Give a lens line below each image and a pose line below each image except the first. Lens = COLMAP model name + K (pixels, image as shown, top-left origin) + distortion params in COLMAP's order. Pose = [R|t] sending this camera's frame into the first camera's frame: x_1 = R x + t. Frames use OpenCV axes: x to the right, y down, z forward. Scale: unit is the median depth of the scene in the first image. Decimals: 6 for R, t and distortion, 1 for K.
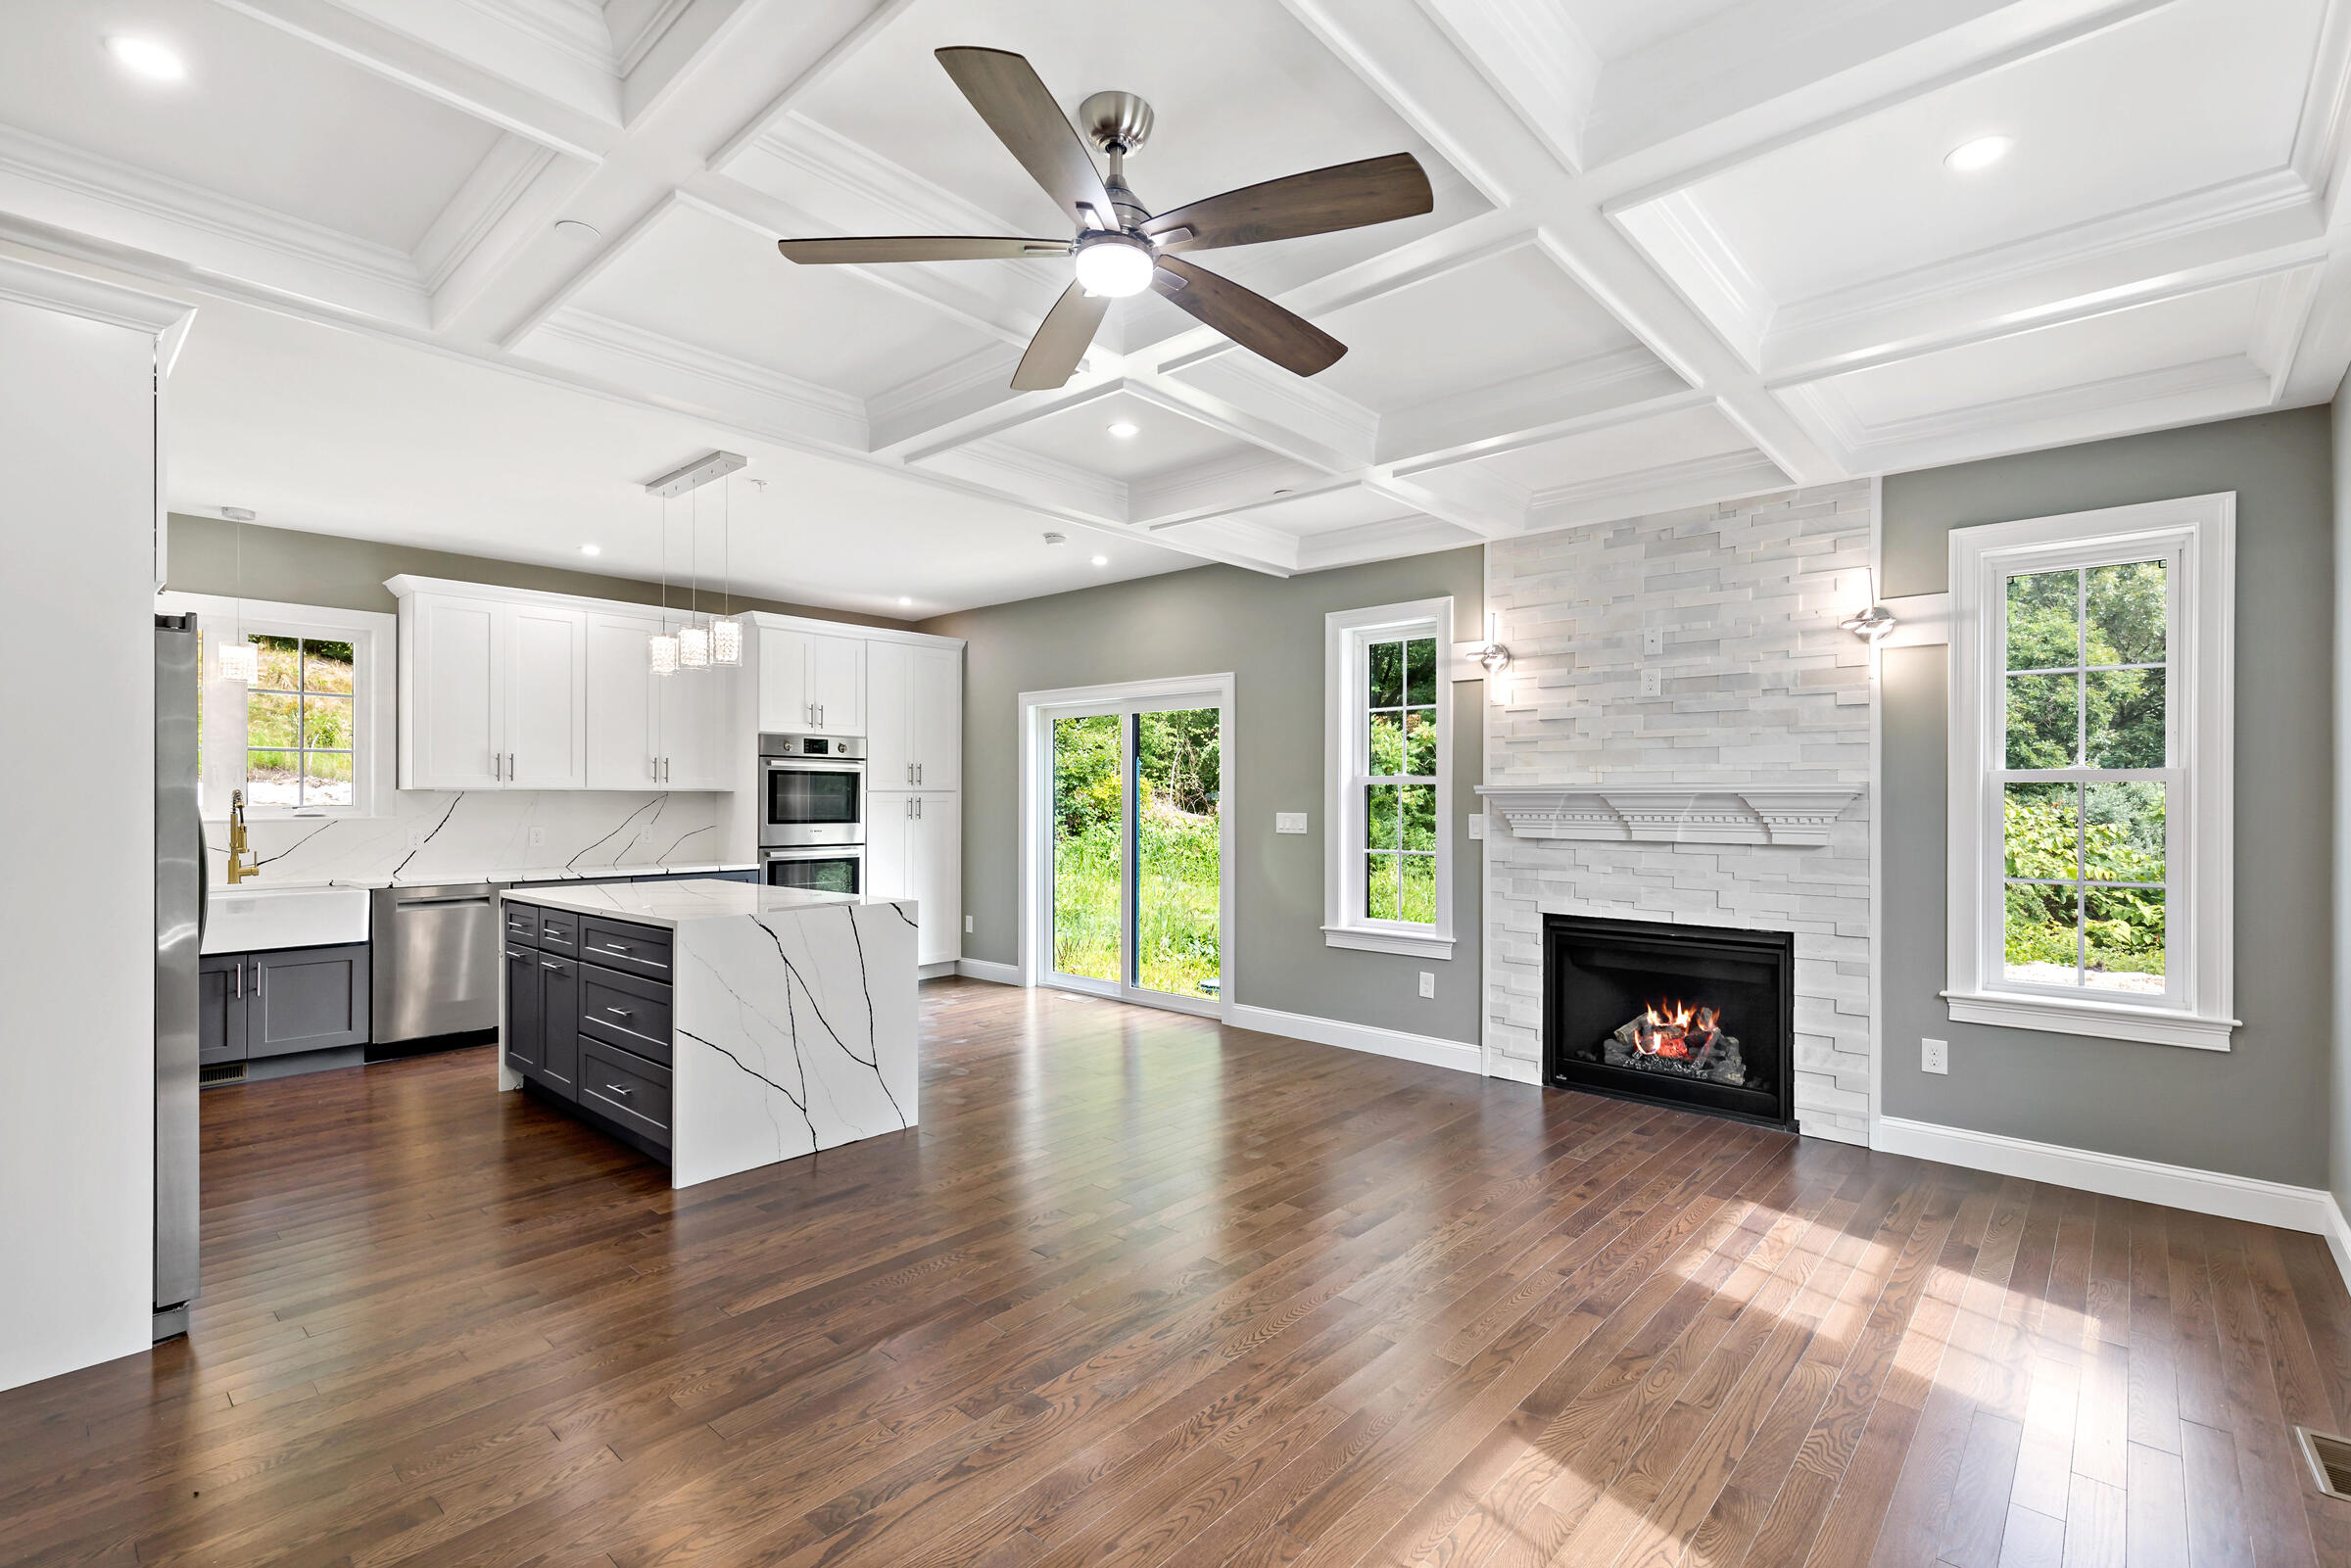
lens RADIAL K [[1075.2, 0, 1173.7], [0, 1075.2, 802.4], [0, 0, 1]] dist [0.012070, -0.001758]
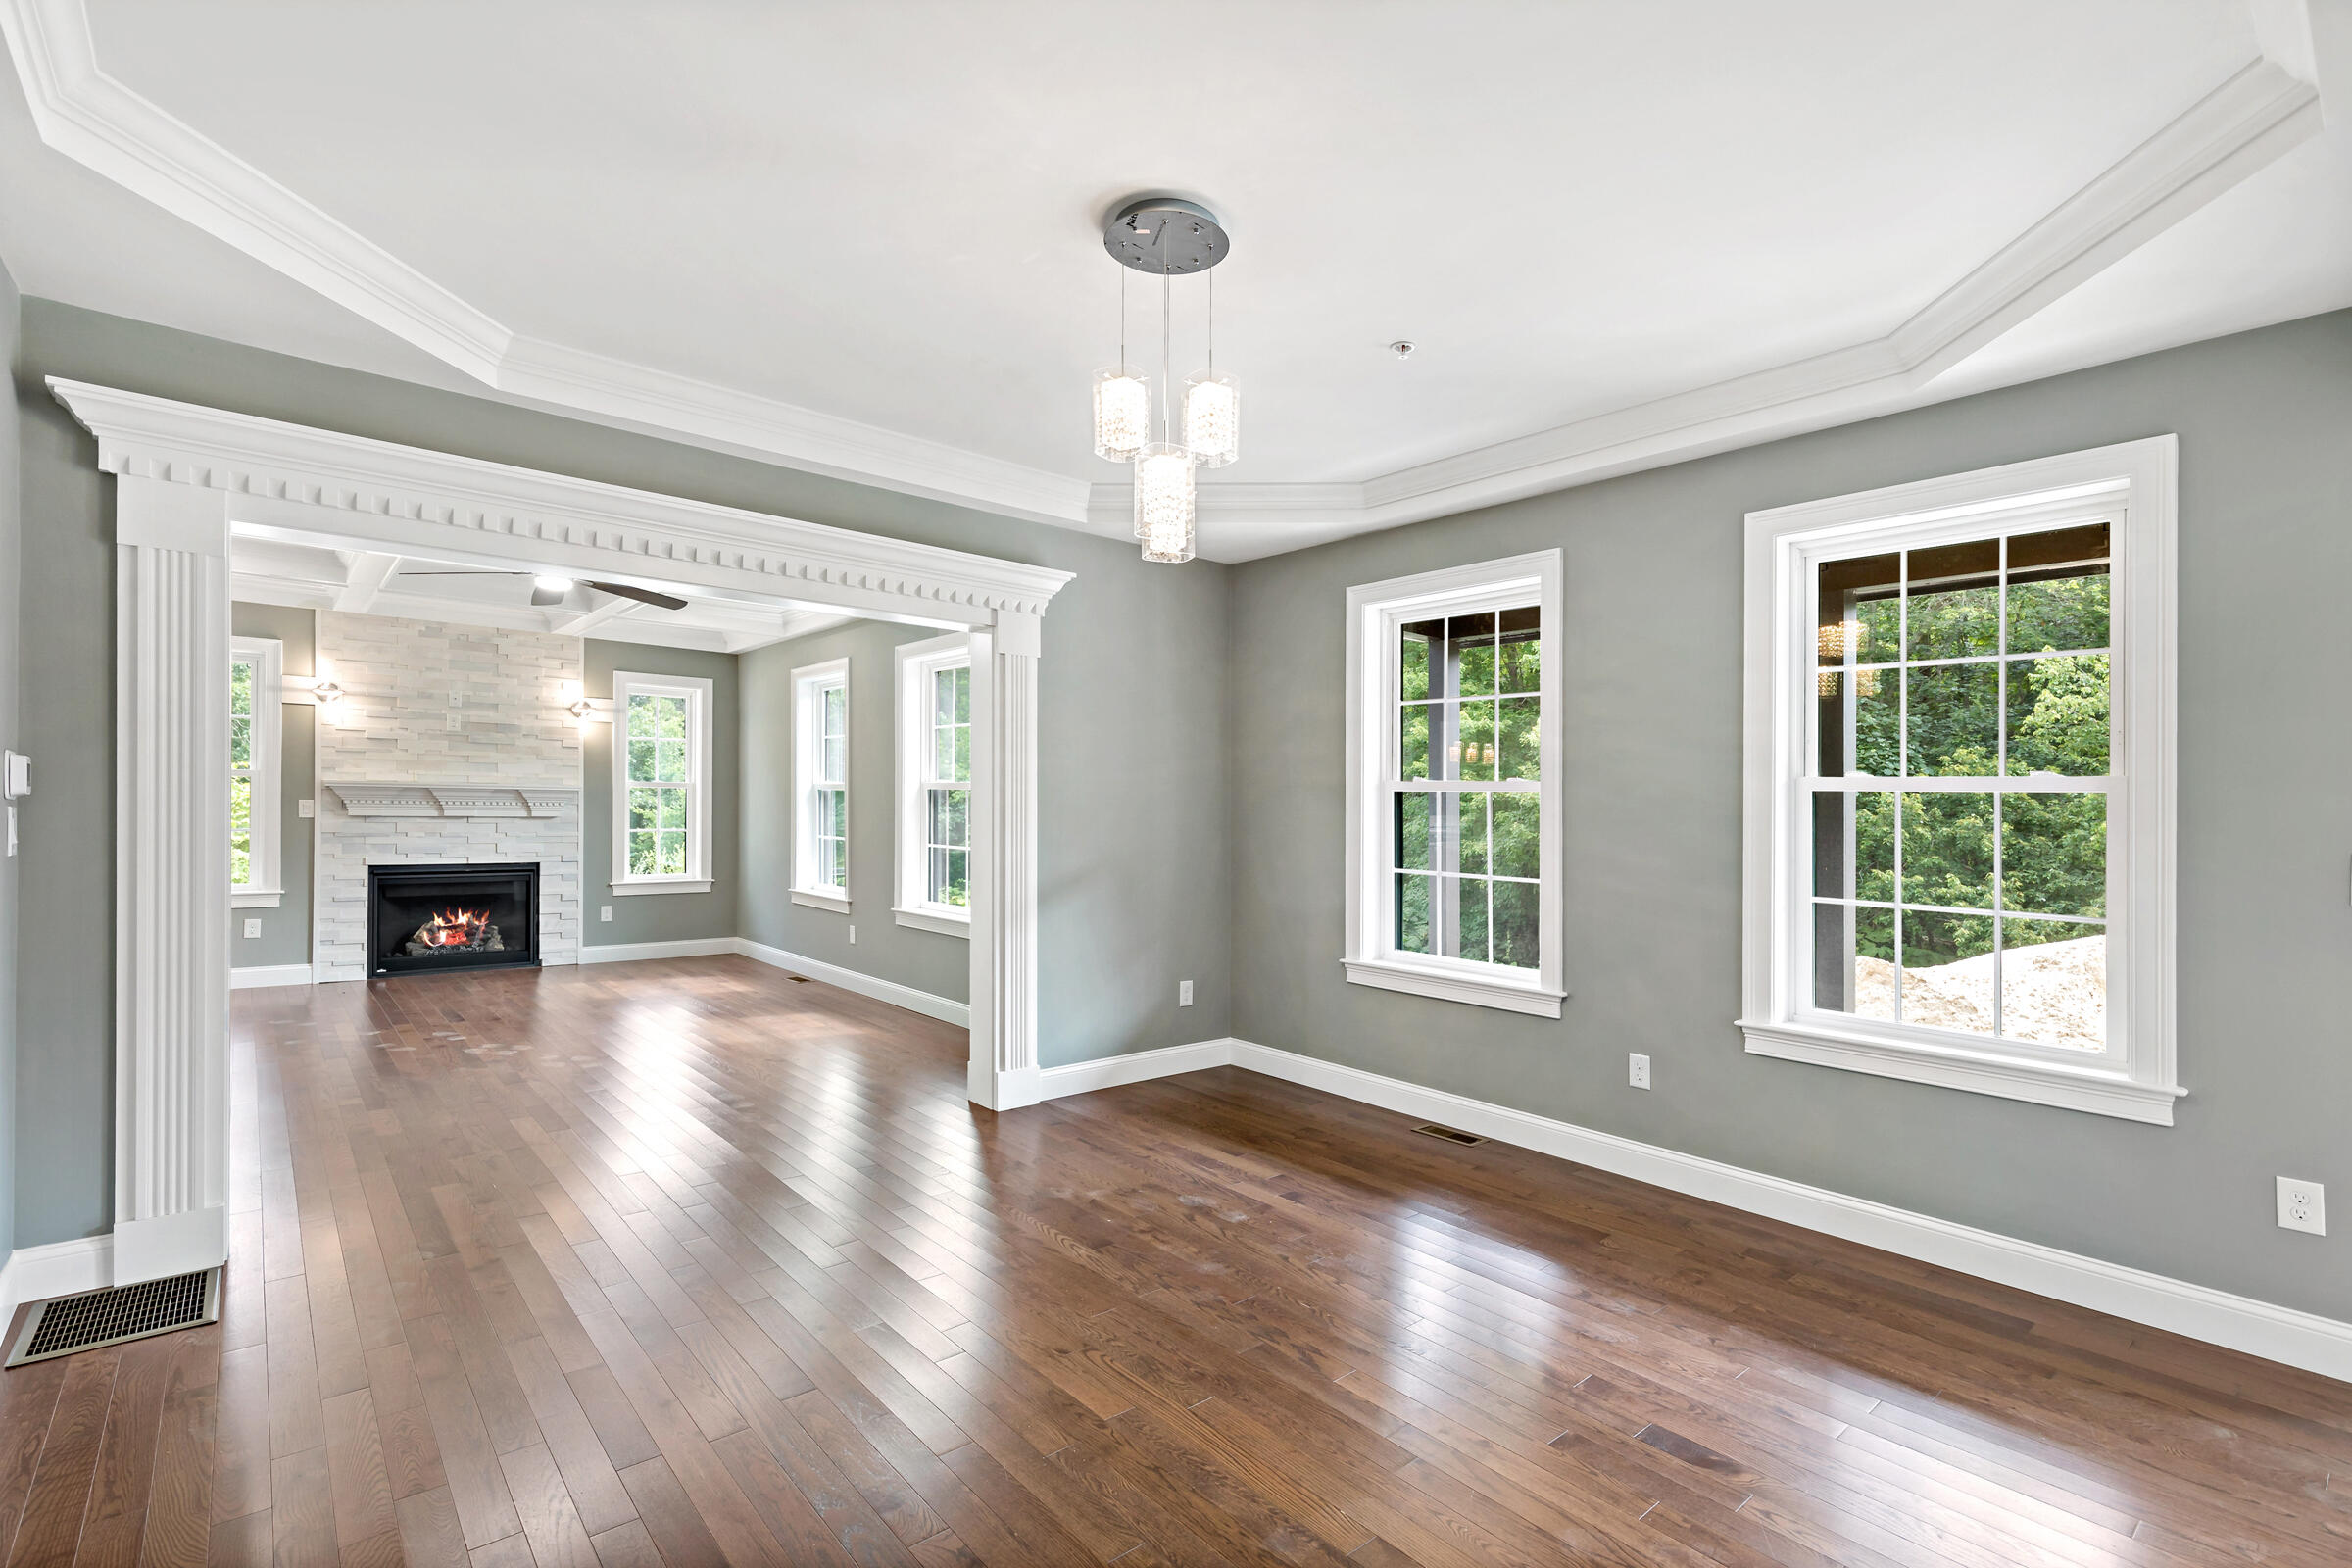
lens RADIAL K [[1075.8, 0, 1193.2], [0, 1075.8, 828.8], [0, 0, 1]] dist [0.012070, -0.001758]
pose [[0.124910, -0.025077, 0.991851, -0.999800], [-0.014518, 0.999527, 0.027100, -0.006912], [-0.992062, -0.017784, 0.124487, -0.333030]]
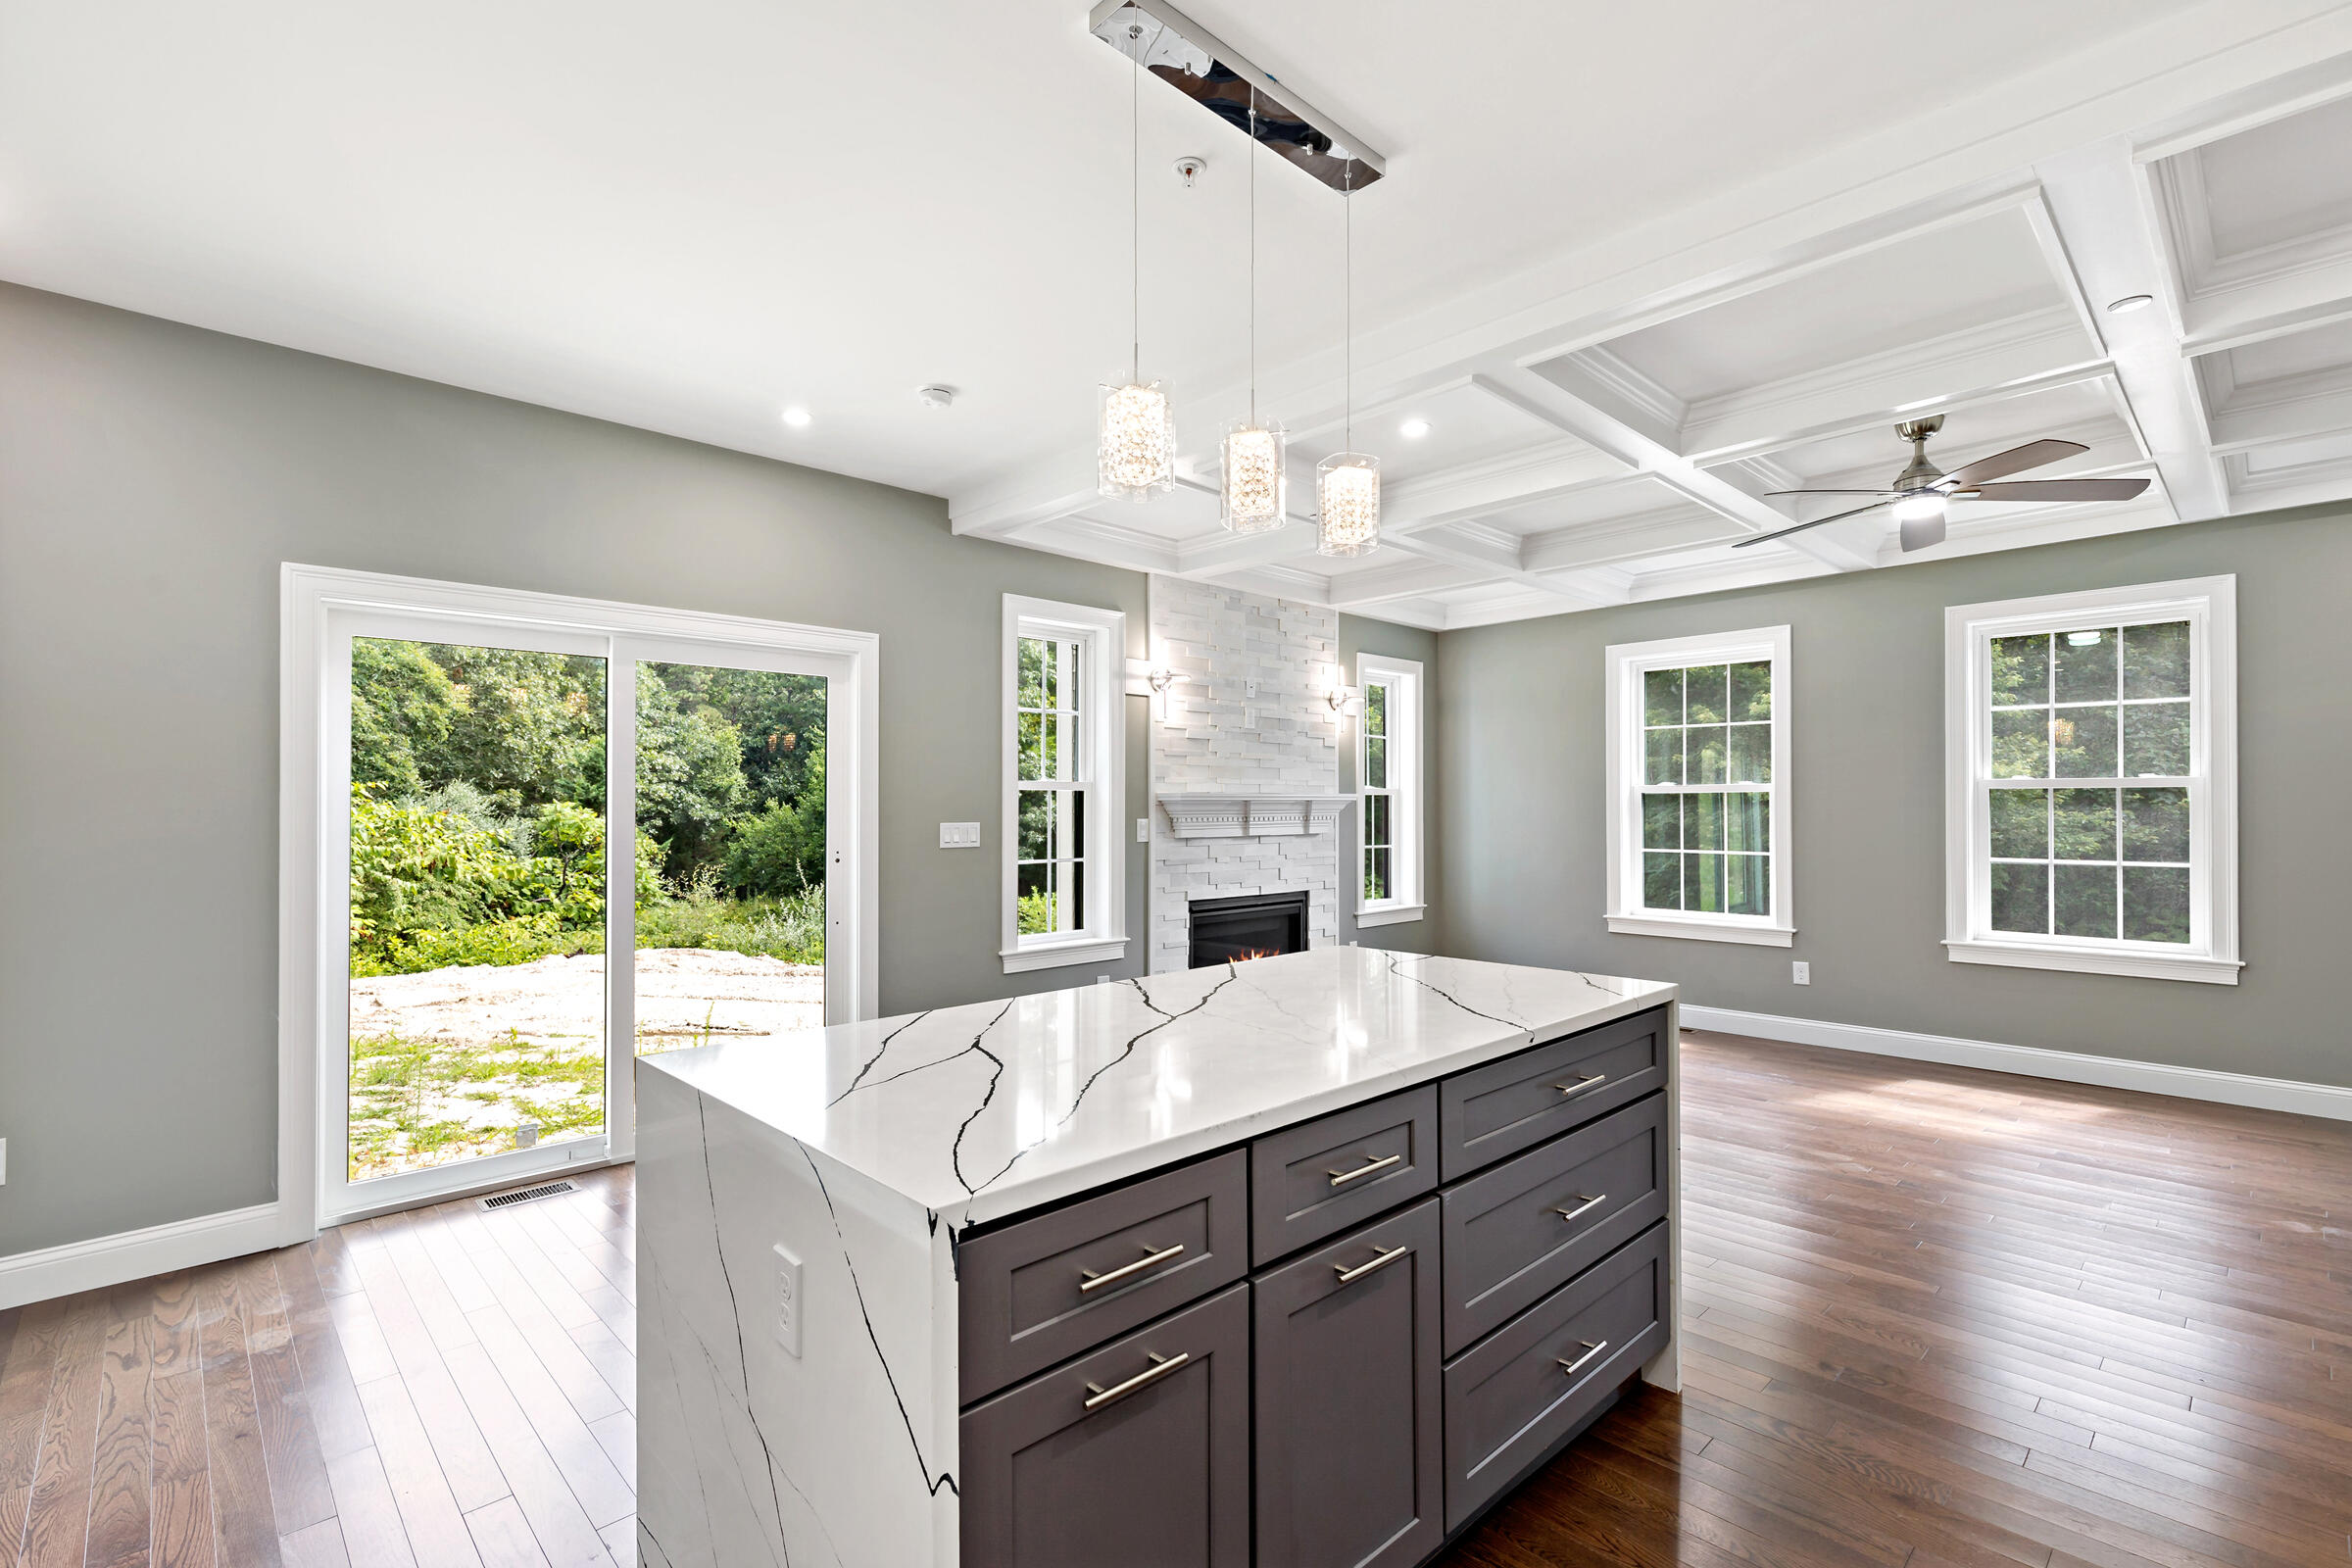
lens RADIAL K [[1075.8, 0, 1173.1], [0, 1075.8, 794.4], [0, 0, 1]] dist [0.012070, -0.001758]
pose [[0.062785, 0.008754, 0.997989, -0.819930], [0.007110, 0.999932, -0.009218, -0.003373], [-0.998002, 0.007675, 0.062719, 0.918994]]
